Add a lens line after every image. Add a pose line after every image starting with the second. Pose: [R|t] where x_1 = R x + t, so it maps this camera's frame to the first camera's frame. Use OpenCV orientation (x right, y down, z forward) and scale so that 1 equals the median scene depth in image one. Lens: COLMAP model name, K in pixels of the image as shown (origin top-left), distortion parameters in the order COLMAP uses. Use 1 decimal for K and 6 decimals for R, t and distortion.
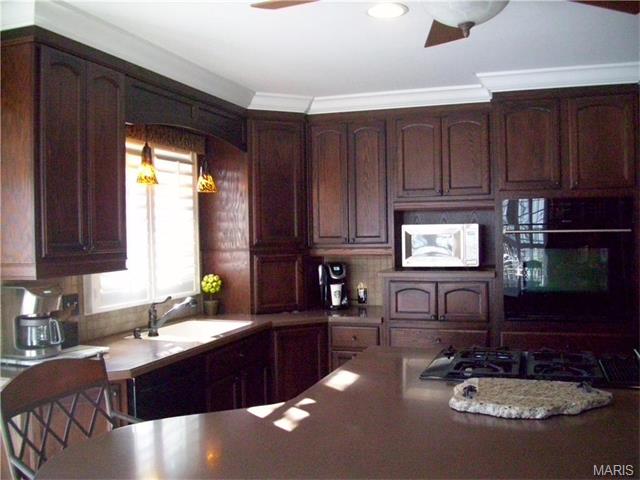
lens RADIAL K [[620.9, 0, 330.2], [0, 620.9, 240.6], [0, 0, 1]] dist [-0.161050, 0.162136]
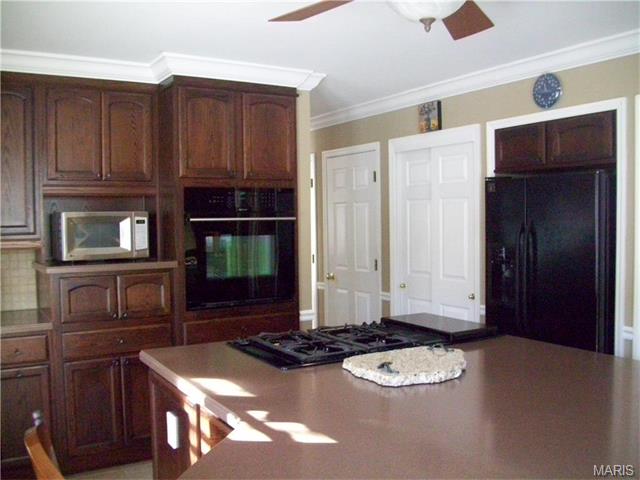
lens RADIAL K [[620.9, 0, 330.2], [0, 620.9, 240.6], [0, 0, 1]] dist [-0.161050, 0.162136]
pose [[0.645885, -0.018715, 0.763205, -0.301288], [0.011823, 0.999825, 0.014512, 0.006482], [-0.763343, -0.000350, 0.645993, 0.188125]]
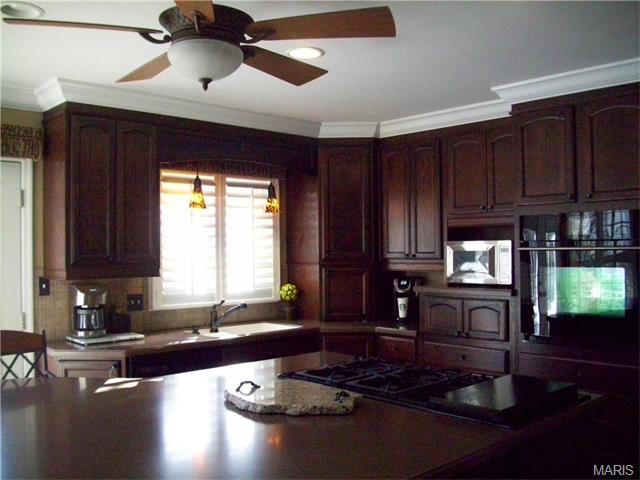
lens RADIAL K [[620.9, 0, 330.2], [0, 620.9, 240.6], [0, 0, 1]] dist [-0.161050, 0.162136]
pose [[0.887151, 0.001455, -0.461477, 0.441427], [-0.012104, 0.999724, -0.020118, -0.004286], [0.461320, 0.023433, 0.886924, 0.012862]]
